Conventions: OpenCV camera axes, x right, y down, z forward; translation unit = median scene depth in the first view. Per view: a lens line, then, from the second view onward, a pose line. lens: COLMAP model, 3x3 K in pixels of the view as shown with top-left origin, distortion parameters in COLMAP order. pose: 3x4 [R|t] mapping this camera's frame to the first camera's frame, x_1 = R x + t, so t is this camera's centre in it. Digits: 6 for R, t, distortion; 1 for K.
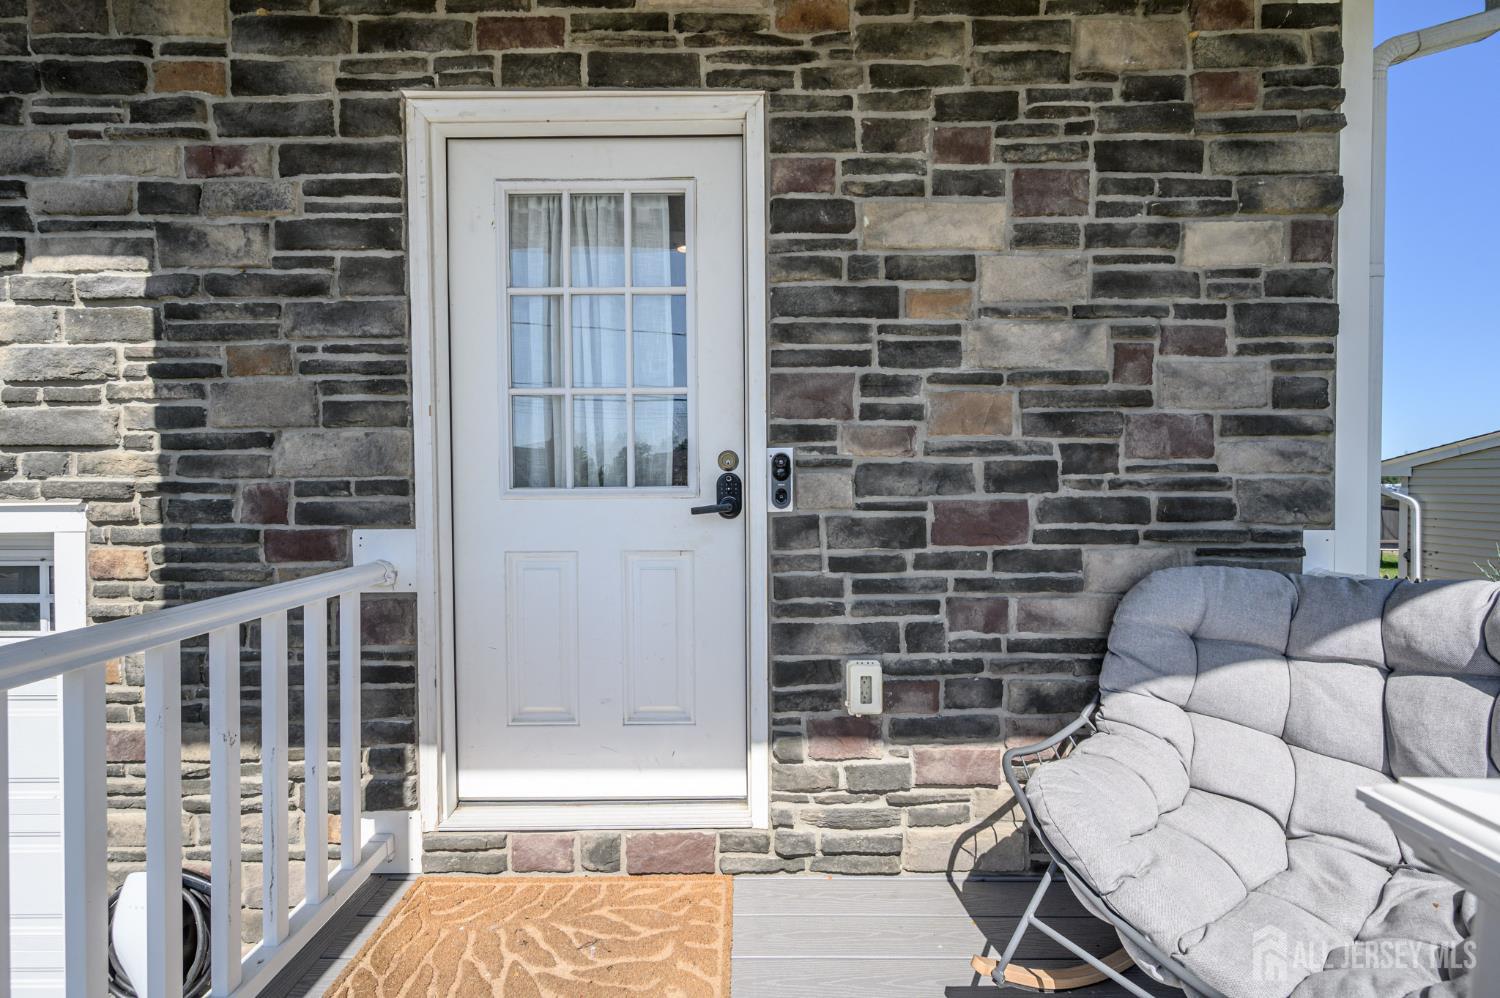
lens RADIAL K [[593.7, 0, 755.5], [0, 593.7, 494.2], [0, 0, 1]] dist [0.002545, 0.000020]
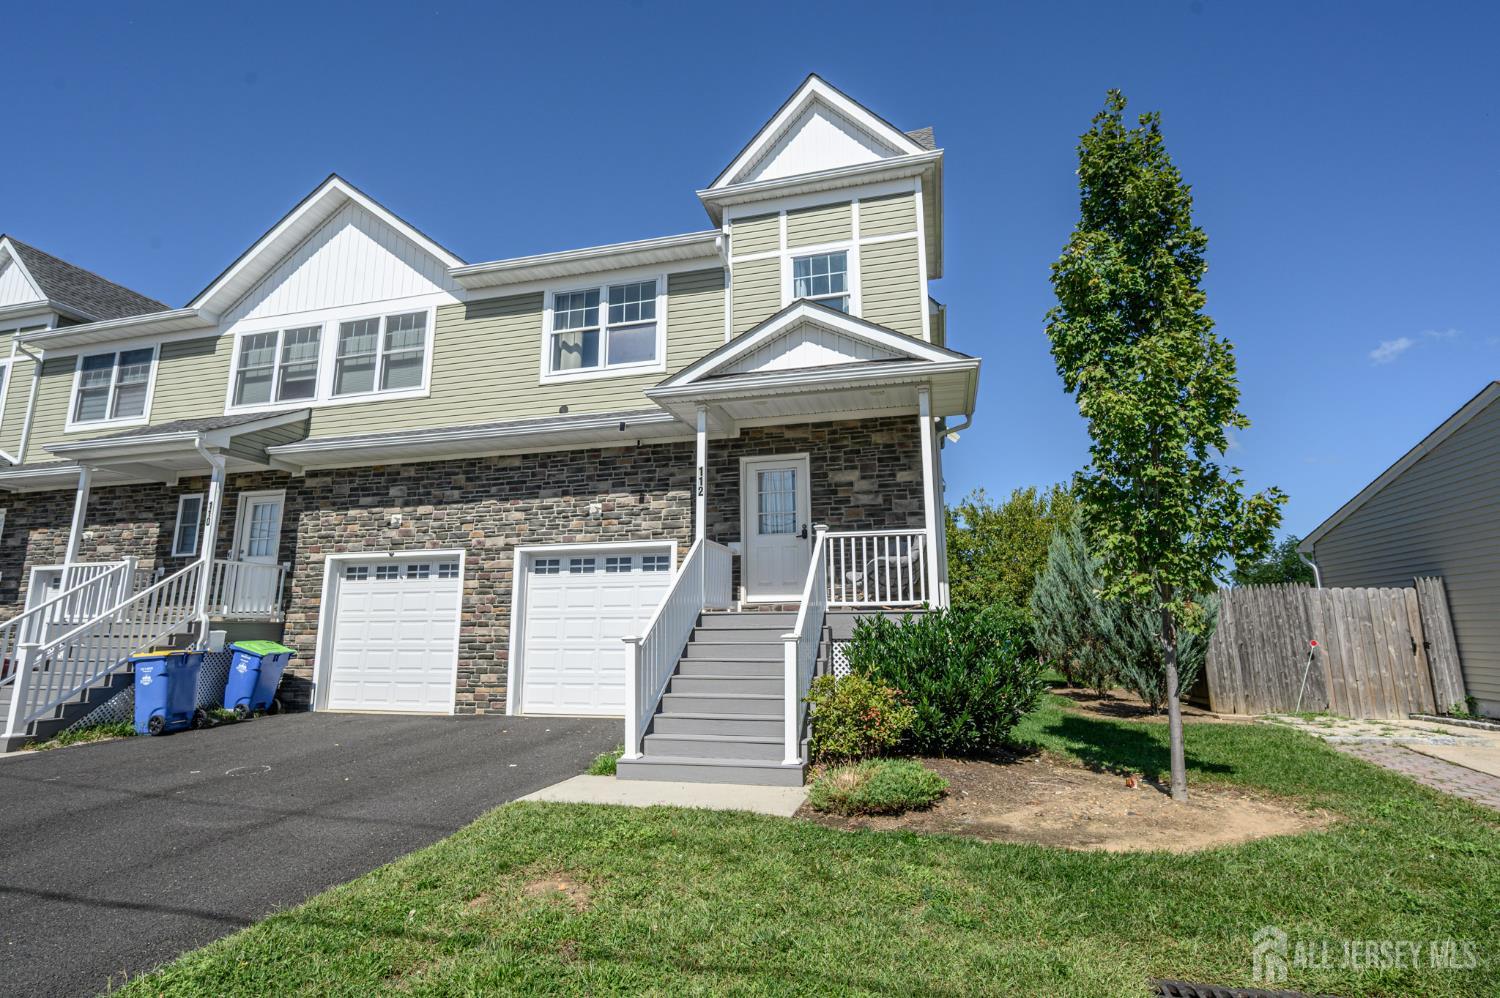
lens RADIAL K [[722.9, 0, 751.6], [0, 722.9, 498.6], [0, 0, 1]] dist [-0.000205, -0.000003]
pose [[0.966596, -0.048994, -0.251578, 1.045926], [-0.001447, 0.980502, -0.196506, 0.890481], [0.256300, 0.190306, 0.947678, -4.757881]]
